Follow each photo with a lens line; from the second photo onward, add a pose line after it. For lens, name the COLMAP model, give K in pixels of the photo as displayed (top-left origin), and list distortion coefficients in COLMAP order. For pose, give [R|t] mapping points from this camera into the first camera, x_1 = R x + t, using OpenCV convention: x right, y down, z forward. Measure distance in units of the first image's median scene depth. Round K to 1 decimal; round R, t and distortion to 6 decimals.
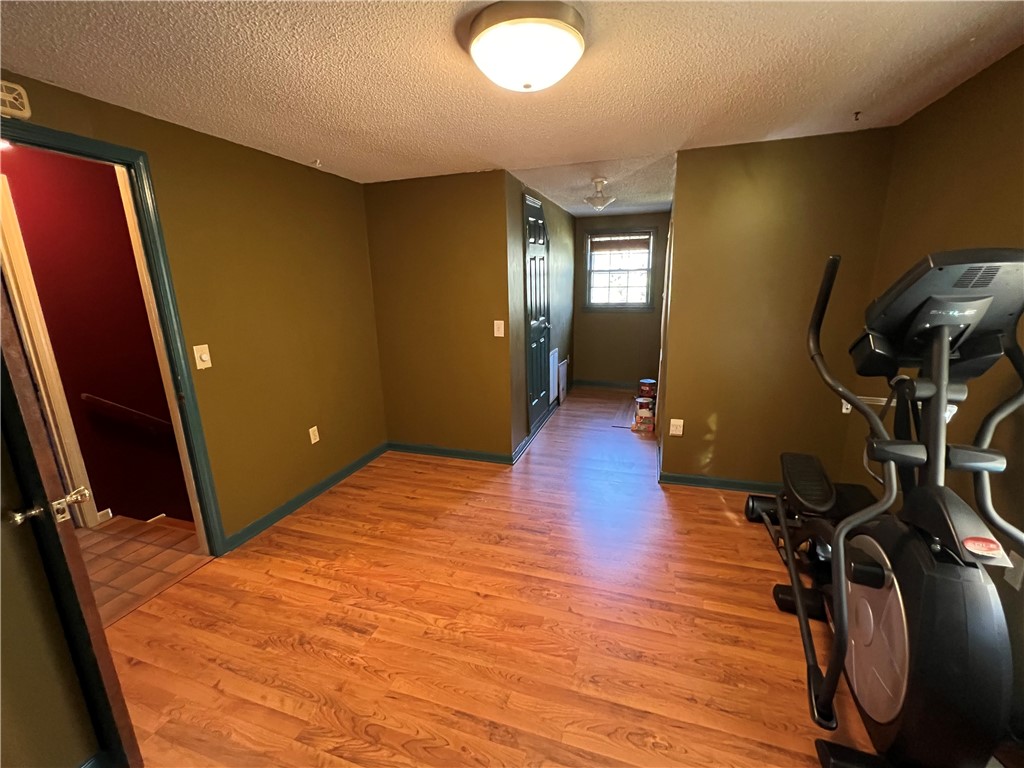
lens RADIAL K [[436.5, 0, 509.4], [0, 436.5, 383.1], [0, 0, 1]] dist [0.000111, -0.000137]
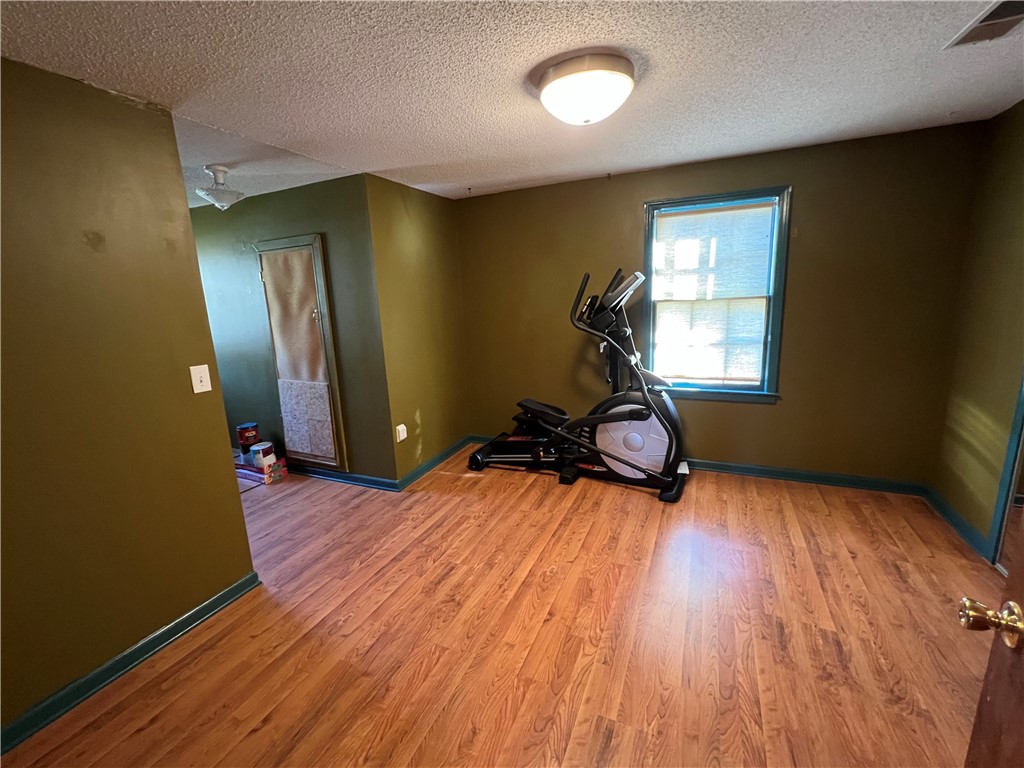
lens RADIAL K [[436.5, 0, 509.4], [0, 436.5, 383.1], [0, 0, 1]] dist [0.000111, -0.000137]
pose [[0.101809, -0.185288, 0.977396, -0.824084], [0.268101, 0.951259, 0.152407, -0.143096], [-0.957996, 0.246525, 0.146523, 0.760362]]
